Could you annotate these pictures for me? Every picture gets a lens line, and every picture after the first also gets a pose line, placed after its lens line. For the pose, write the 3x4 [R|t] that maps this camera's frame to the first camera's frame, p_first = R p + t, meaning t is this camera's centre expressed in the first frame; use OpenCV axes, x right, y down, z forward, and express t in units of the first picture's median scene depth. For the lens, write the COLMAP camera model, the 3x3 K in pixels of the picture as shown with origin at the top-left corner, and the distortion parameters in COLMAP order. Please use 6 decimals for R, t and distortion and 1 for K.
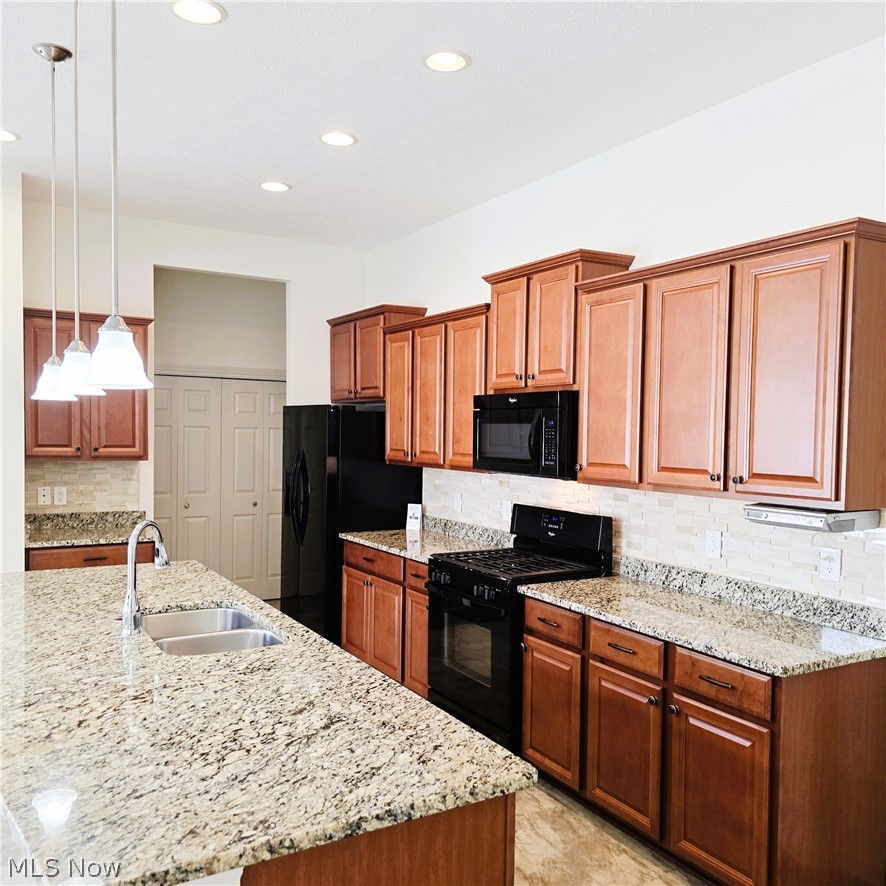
lens RADIAL K [[796.0, 0, 443.0], [0, 796.0, 443.0], [0, 0, 1]] dist [0.033821, -0.018444]
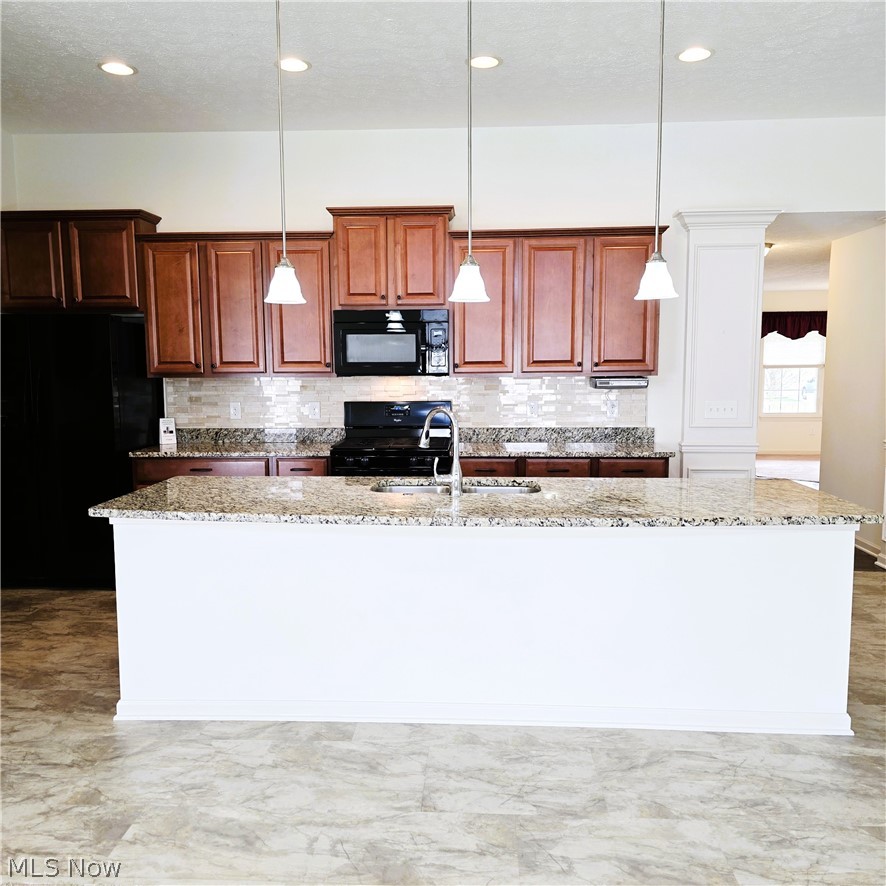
lens RADIAL K [[796.0, 0, 443.0], [0, 796.0, 443.0], [0, 0, 1]] dist [0.033821, -0.018444]
pose [[0.557982, -0.104304, 0.823272, -0.855332], [0.029677, 0.993943, 0.105813, 0.015015], [-0.829322, -0.034609, 0.557698, 0.198099]]
